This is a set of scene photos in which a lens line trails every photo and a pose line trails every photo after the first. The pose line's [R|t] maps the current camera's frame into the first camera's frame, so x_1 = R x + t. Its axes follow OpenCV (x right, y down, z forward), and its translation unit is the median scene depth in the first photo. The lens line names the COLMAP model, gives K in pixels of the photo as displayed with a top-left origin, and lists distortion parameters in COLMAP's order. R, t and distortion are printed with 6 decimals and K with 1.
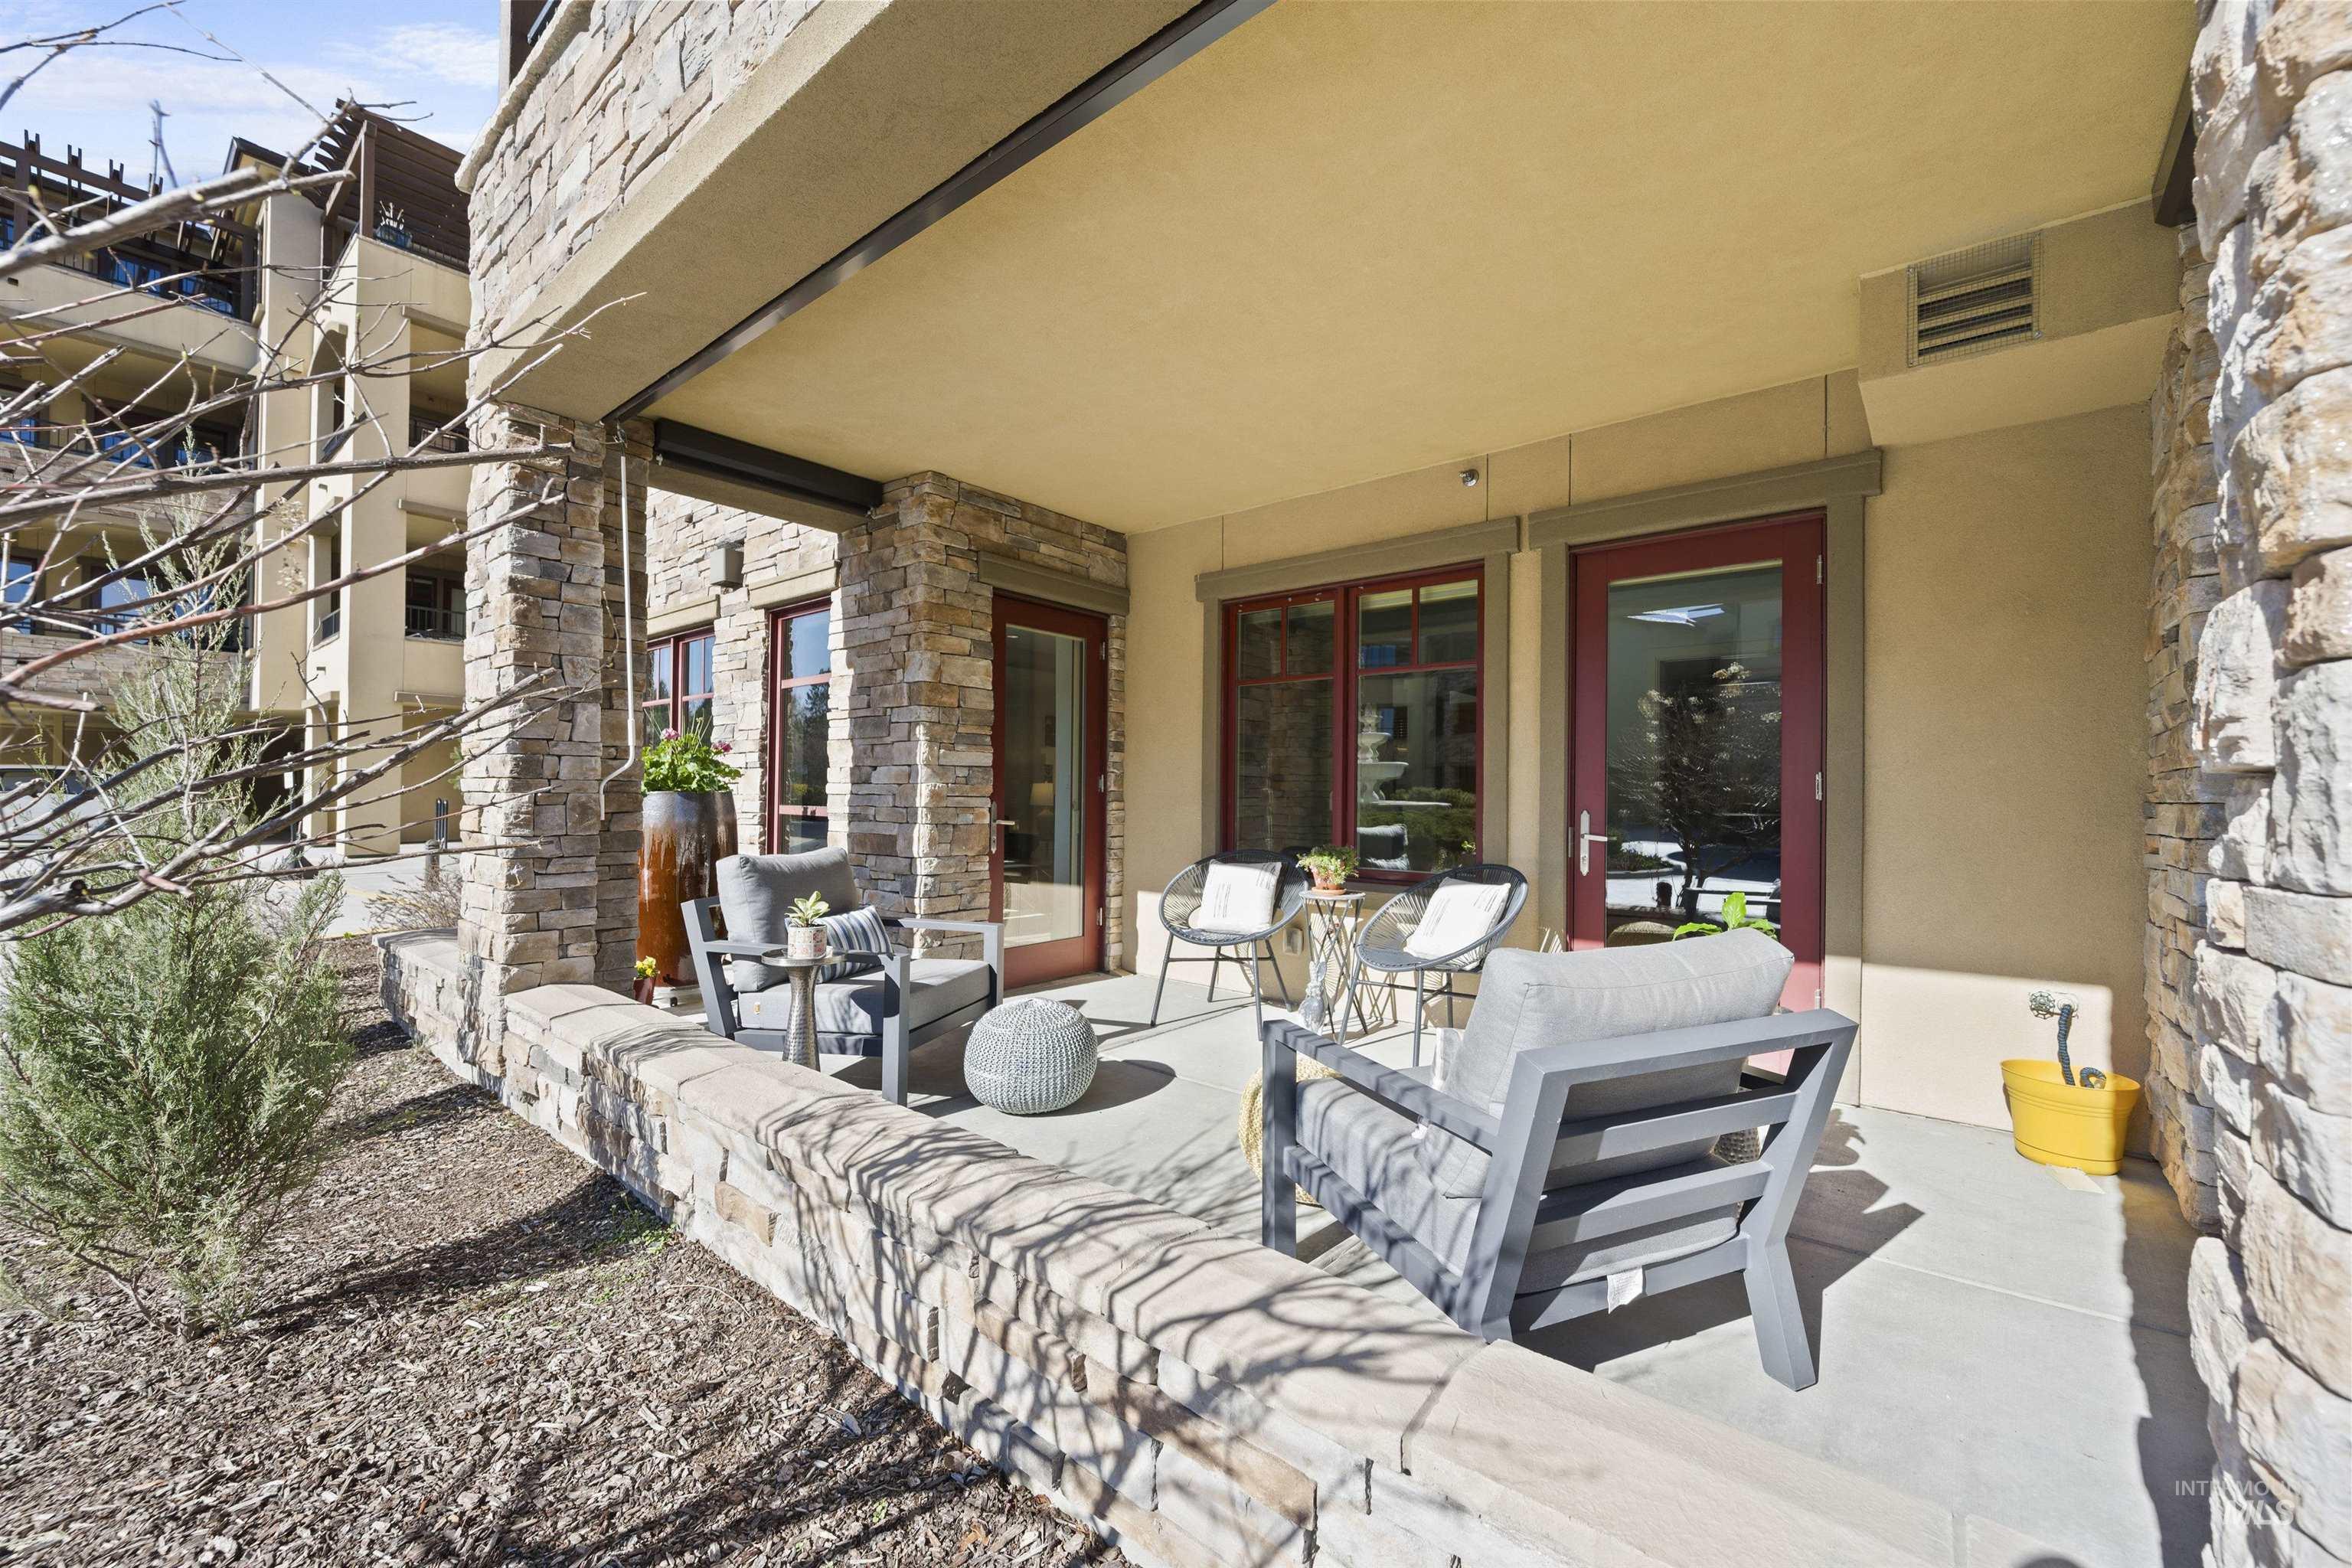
lens RADIAL K [[930.4, 0, 1188.3], [0, 930.4, 783.1], [0, 0, 1]] dist [-0.002508, 0.001397]
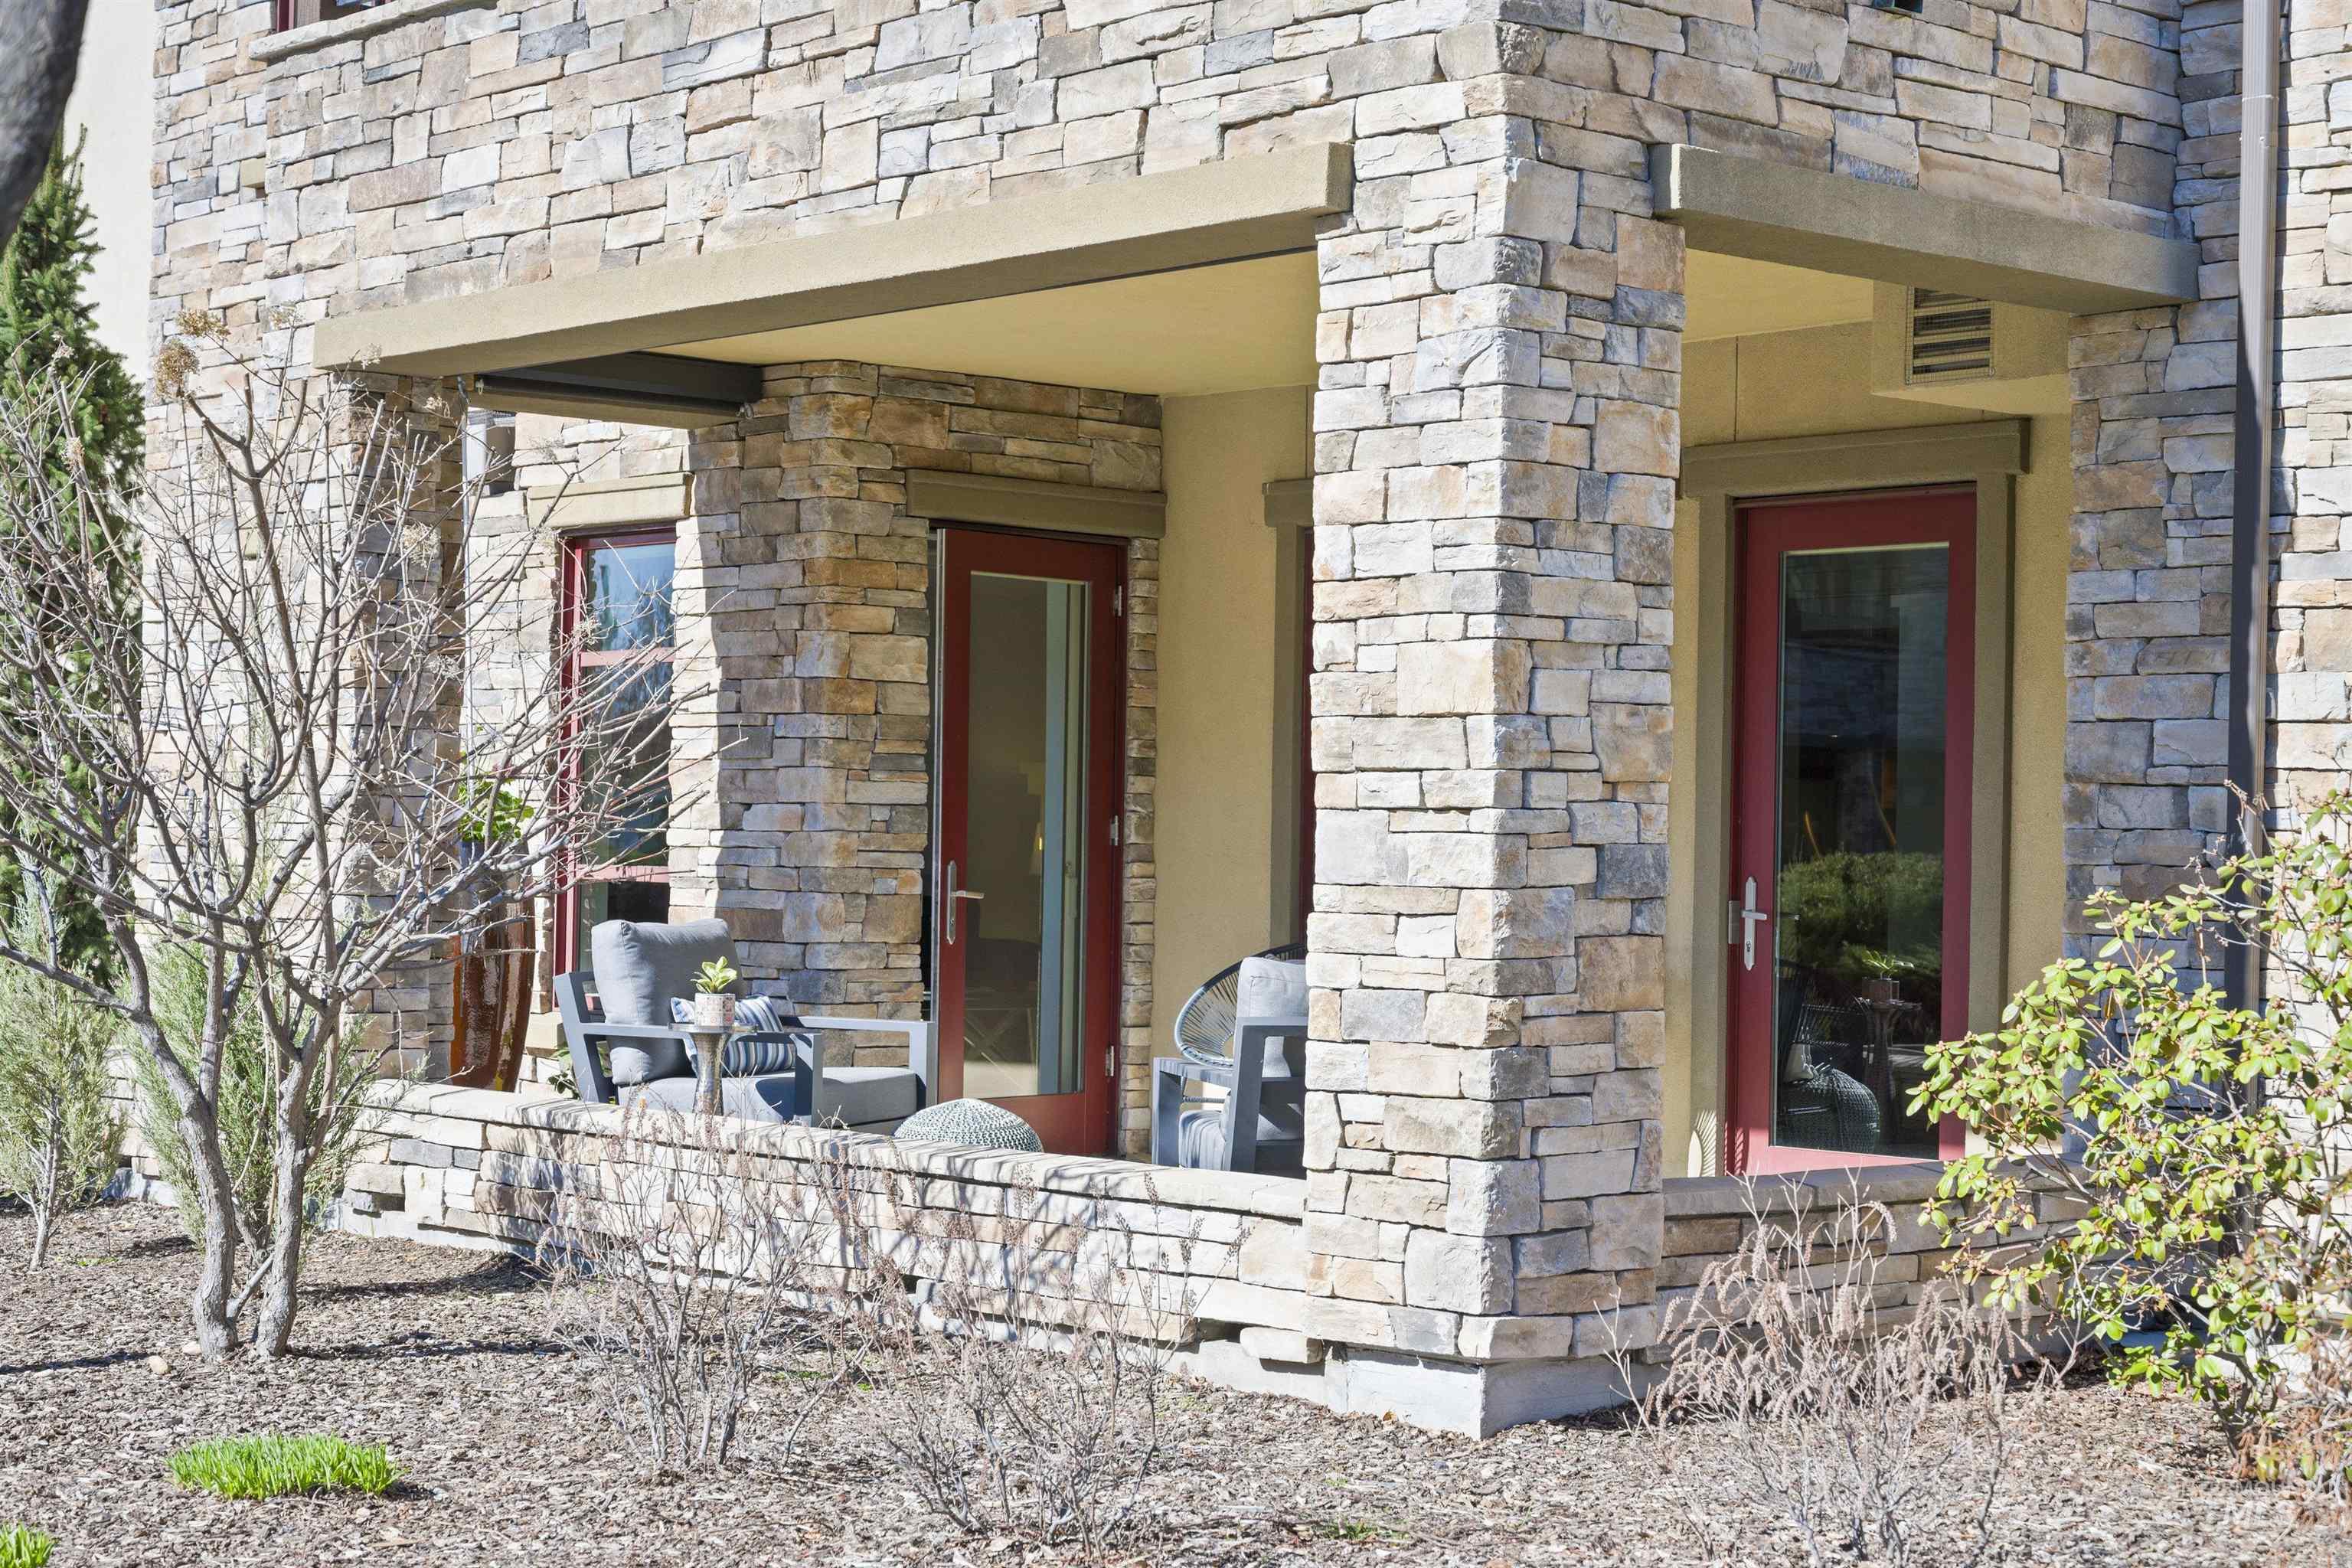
lens RADIAL K [[3857.9, 0, 1178.3], [0, 3857.9, 785.3], [0, 0, 1]] dist [-0.056073, 0.000000]
pose [[0.987911, 0.004127, -0.154969, 0.362333], [-0.004959, 0.999975, -0.004983, -0.018573], [0.154945, 0.005692, 0.987907, -1.555990]]
